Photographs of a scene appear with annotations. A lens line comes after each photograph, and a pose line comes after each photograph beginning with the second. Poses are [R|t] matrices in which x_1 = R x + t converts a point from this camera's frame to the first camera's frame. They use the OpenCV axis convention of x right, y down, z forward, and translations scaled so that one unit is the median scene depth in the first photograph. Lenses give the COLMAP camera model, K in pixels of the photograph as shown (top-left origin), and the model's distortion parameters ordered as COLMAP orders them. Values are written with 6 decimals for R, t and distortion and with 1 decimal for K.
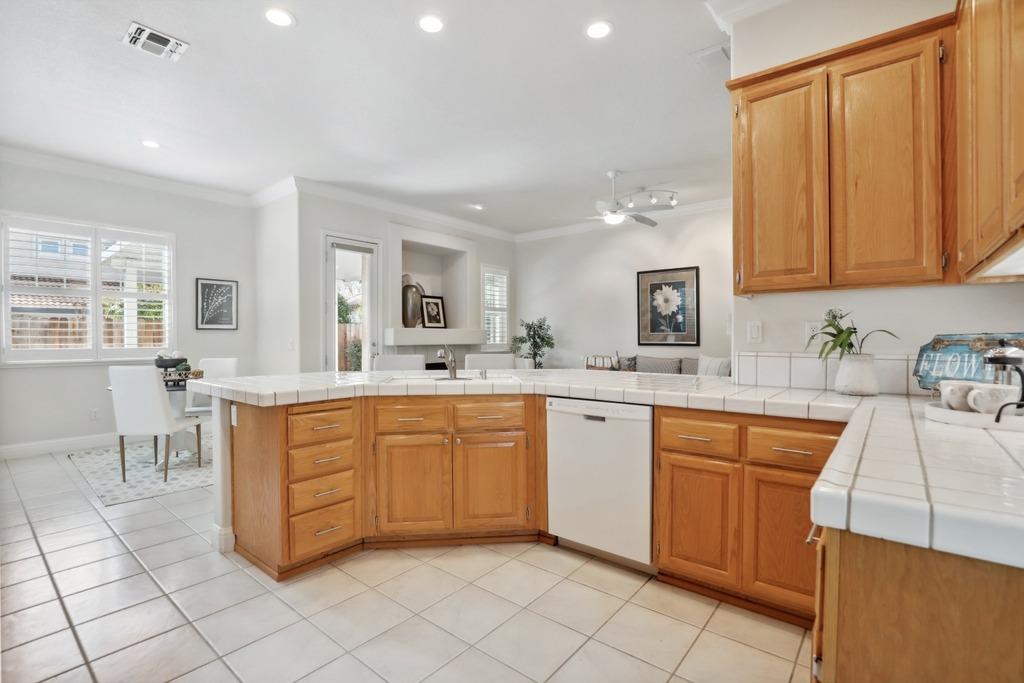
lens RADIAL K [[479.3, 0, 515.5], [0, 479.3, 342.6], [0, 0, 1]] dist [-0.030356, 0.001169]
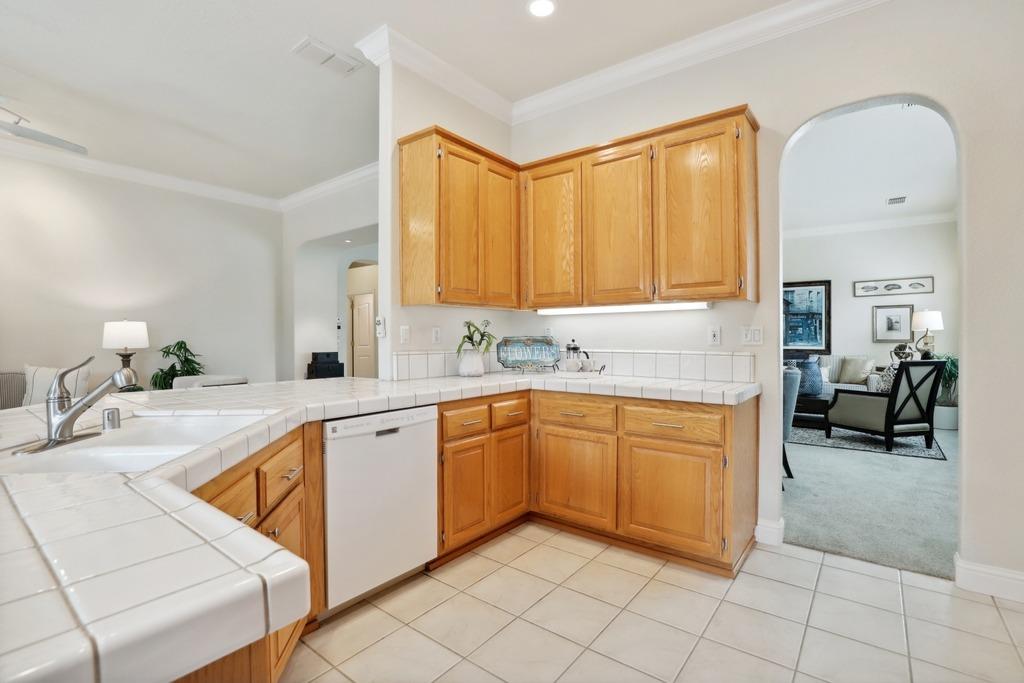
lens RADIAL K [[479.3, 0, 514.0], [0, 479.3, 337.0], [0, 0, 1]] dist [-0.030356, 0.001169]
pose [[-0.039351, 0.002233, 0.999223, -0.800199], [0.015883, 0.999873, -0.001609, -0.011331], [-0.999099, 0.015808, -0.039382, 0.894486]]
